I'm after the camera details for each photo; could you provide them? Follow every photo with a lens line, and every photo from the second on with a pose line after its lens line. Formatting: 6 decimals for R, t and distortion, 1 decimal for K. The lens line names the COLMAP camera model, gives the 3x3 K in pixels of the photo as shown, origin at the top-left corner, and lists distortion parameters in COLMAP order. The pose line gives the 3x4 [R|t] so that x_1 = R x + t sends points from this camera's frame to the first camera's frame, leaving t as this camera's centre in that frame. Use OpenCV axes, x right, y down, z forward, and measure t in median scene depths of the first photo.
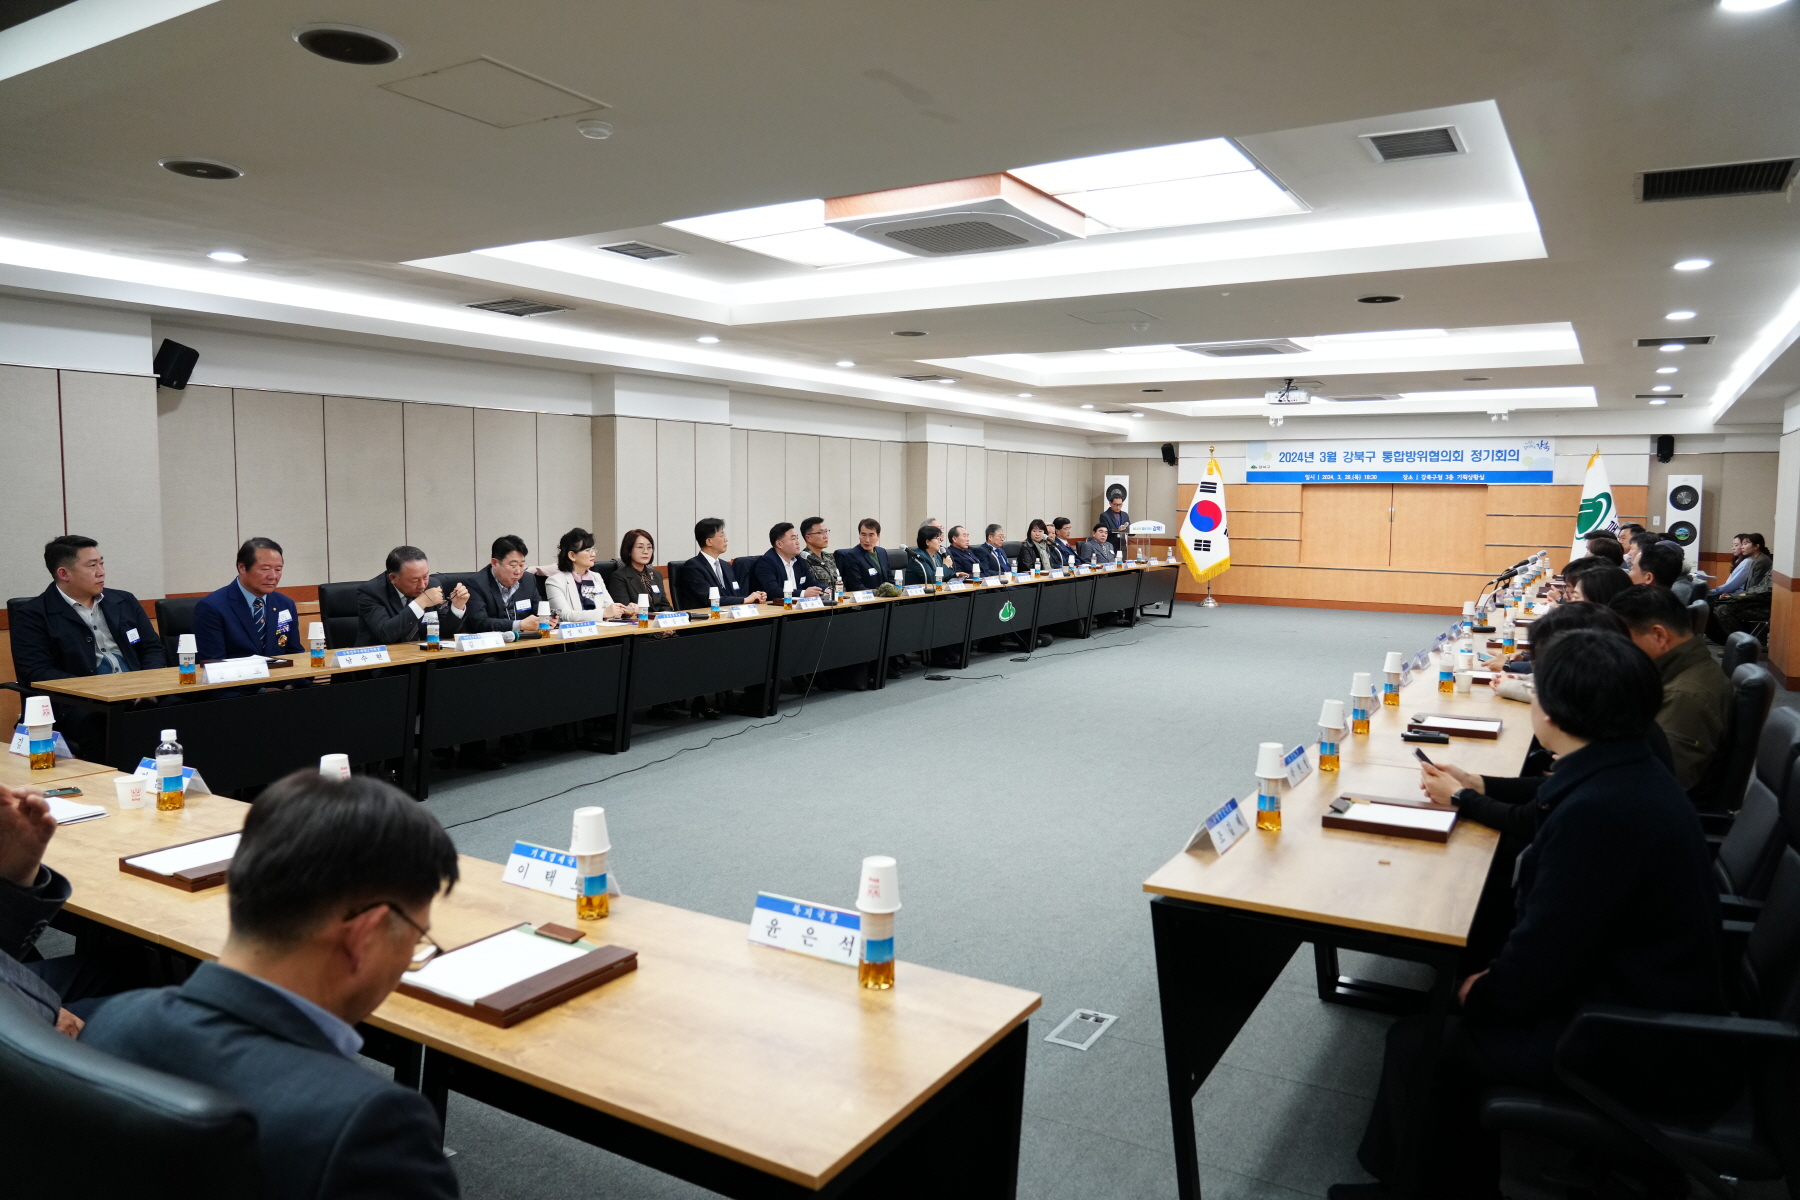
lens RADIAL K [[1194.5, 0, 929.7], [0, 1194.5, 592.6], [0, 0, 1]] dist [-0.000677, -0.000454]
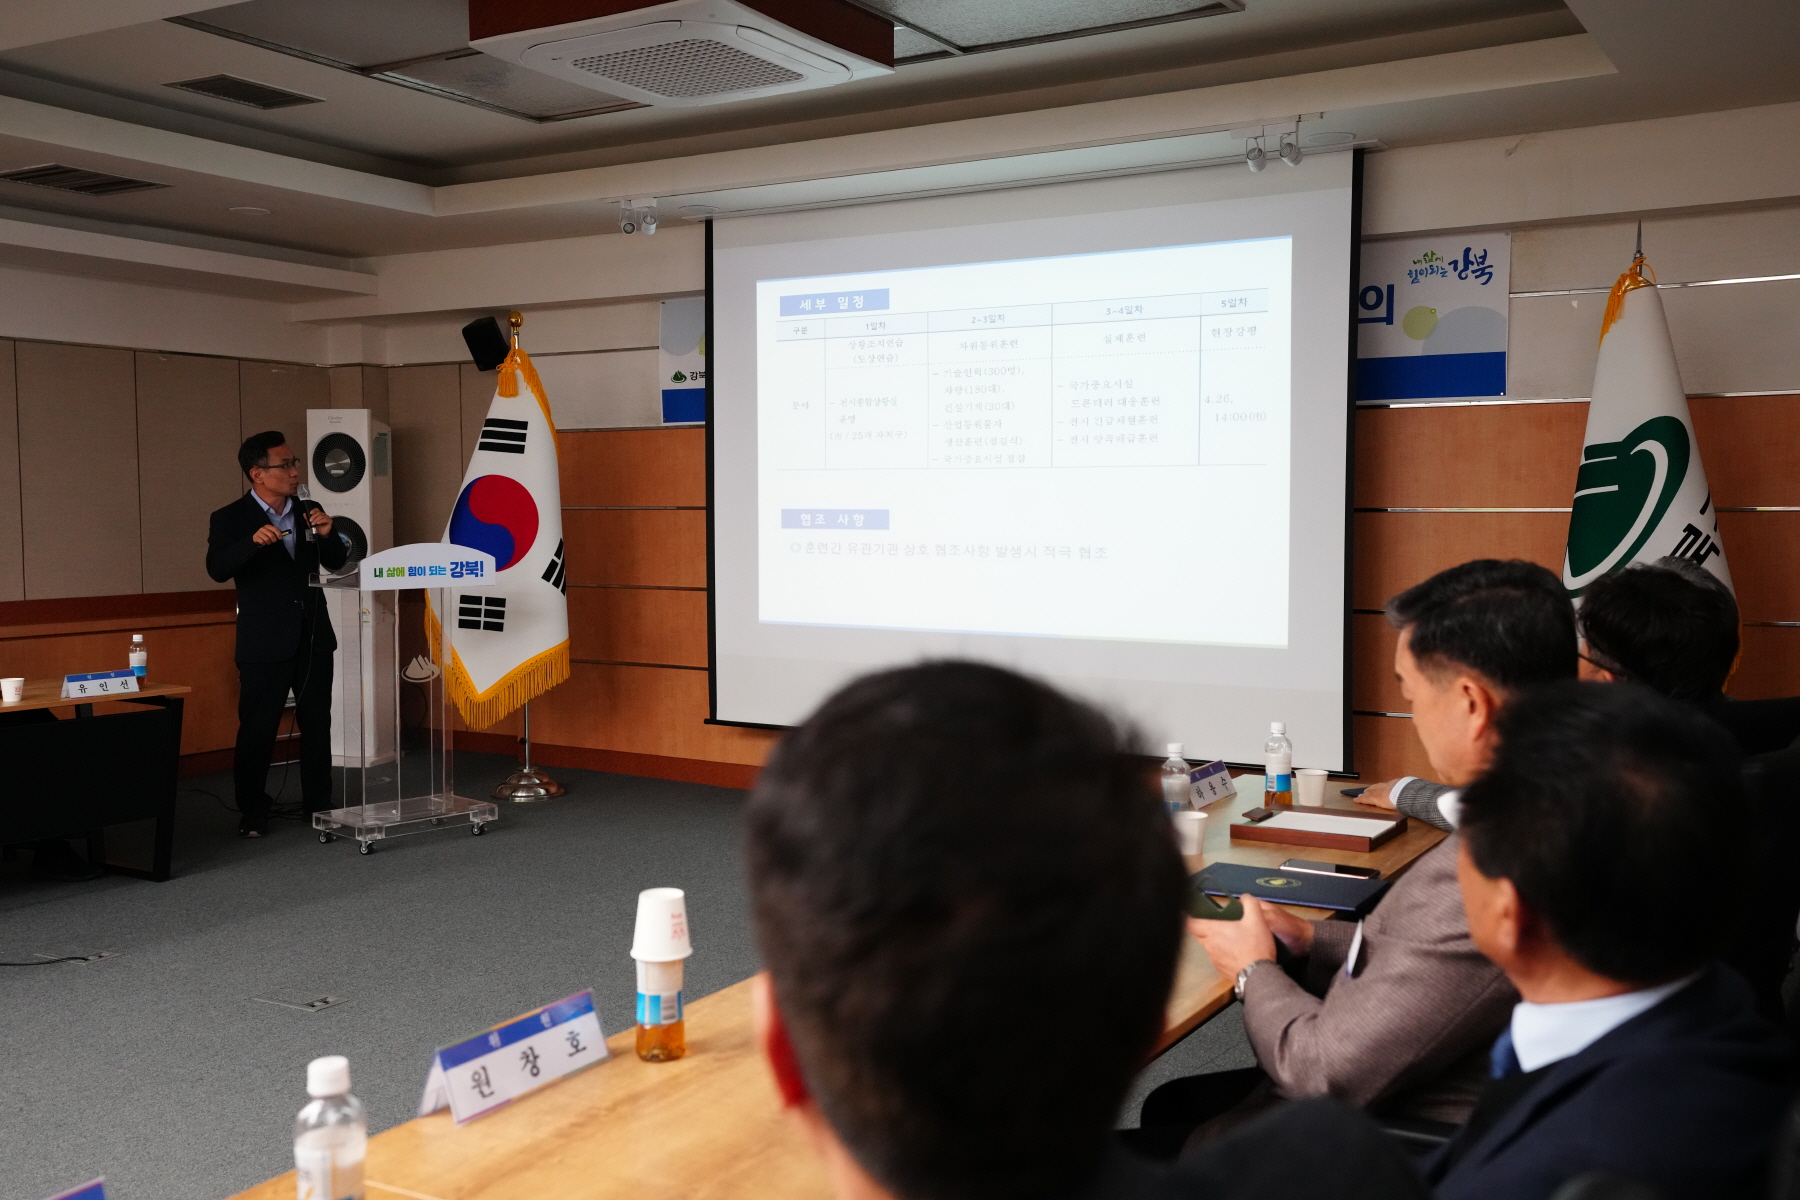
lens RADIAL K [[1733.9, 0, 844.3], [0, 1733.9, 604.2], [0, 0, 1]] dist [0.015961, 0.013923]
pose [[0.999502, -0.006379, -0.030908, 0.360648], [0.005656, 0.999710, -0.023425, -0.031692], [0.031049, 0.023239, 0.999248, 0.556518]]
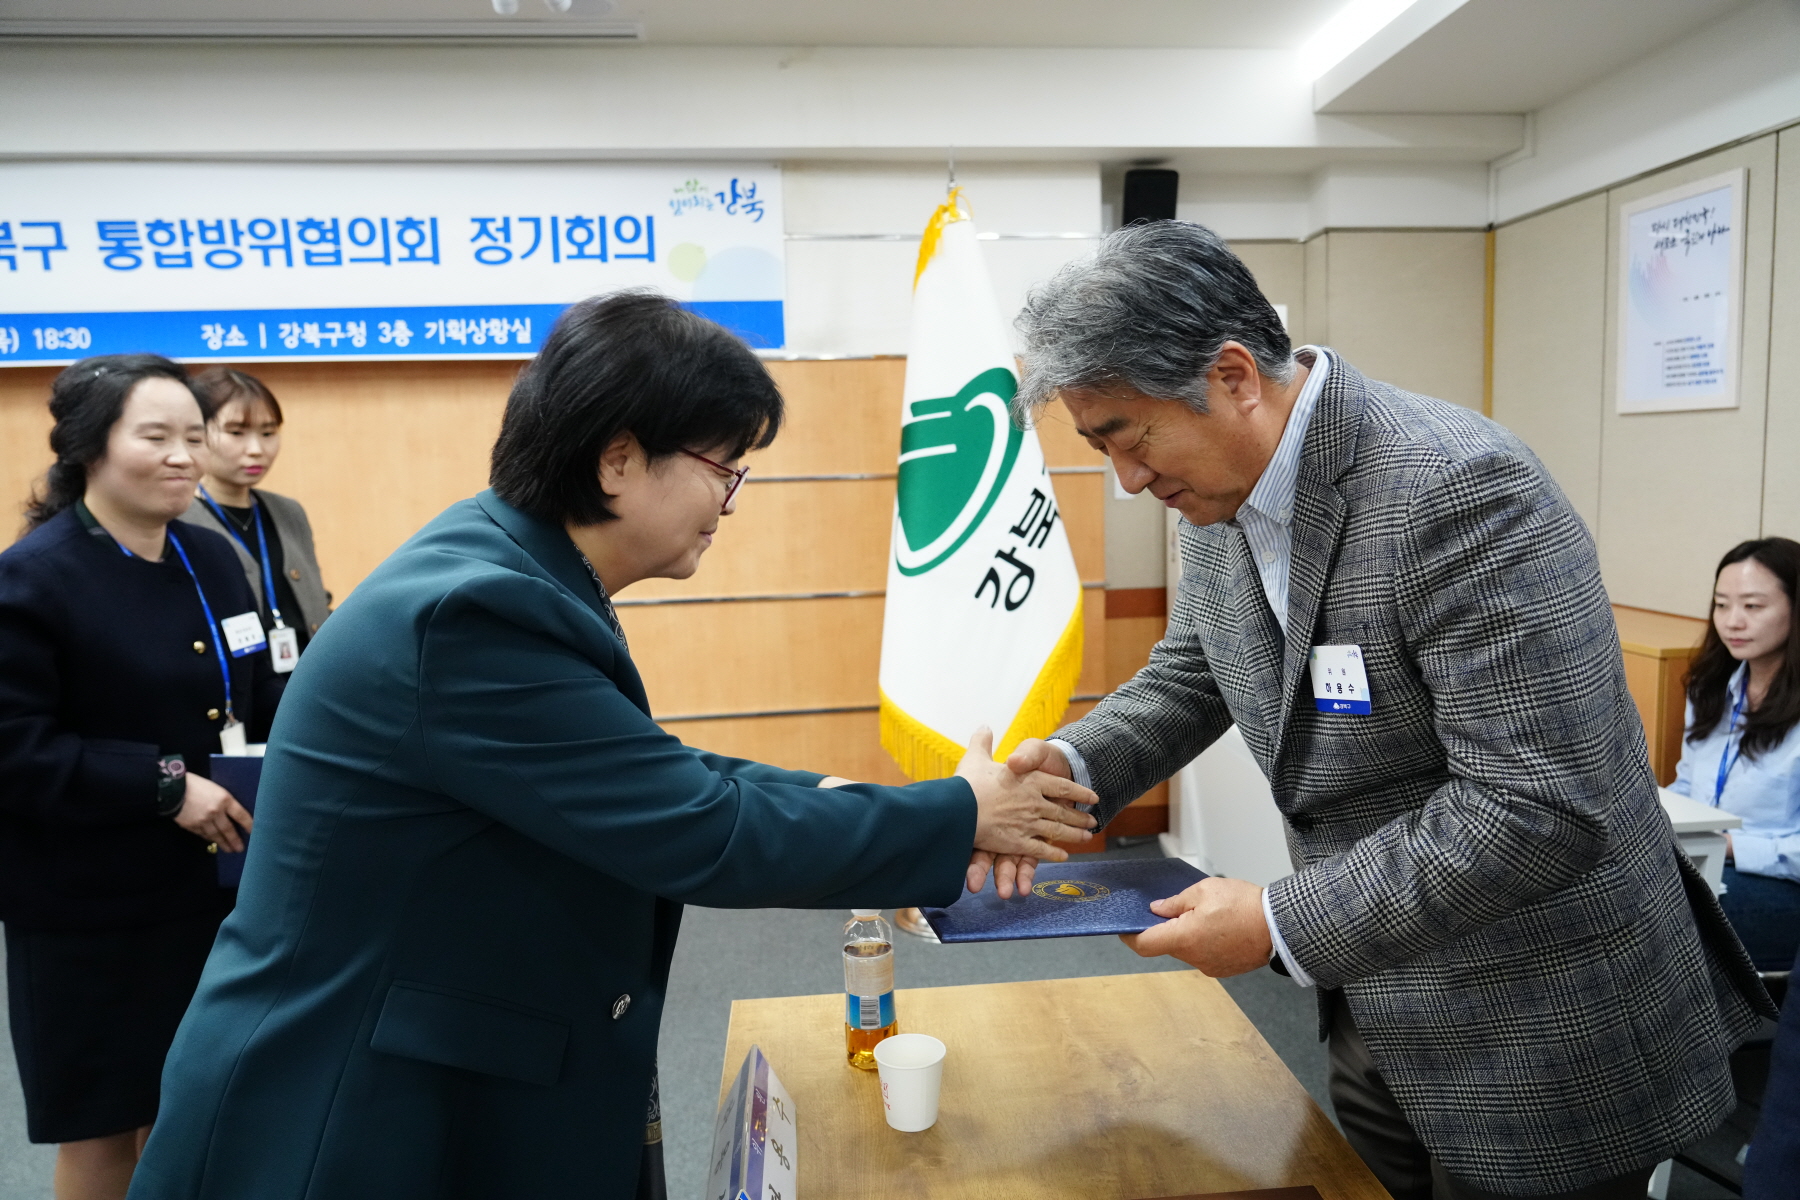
lens RADIAL K [[1194.5, 0, 929.7], [0, 1194.5, 592.6], [0, 0, 1]] dist [-0.000677, -0.000454]
pose [[0.806150, -0.091549, 0.584586, 0.375978], [0.081819, 0.995715, 0.043105, -0.046551], [-0.586027, 0.013081, 0.810186, 0.743252]]
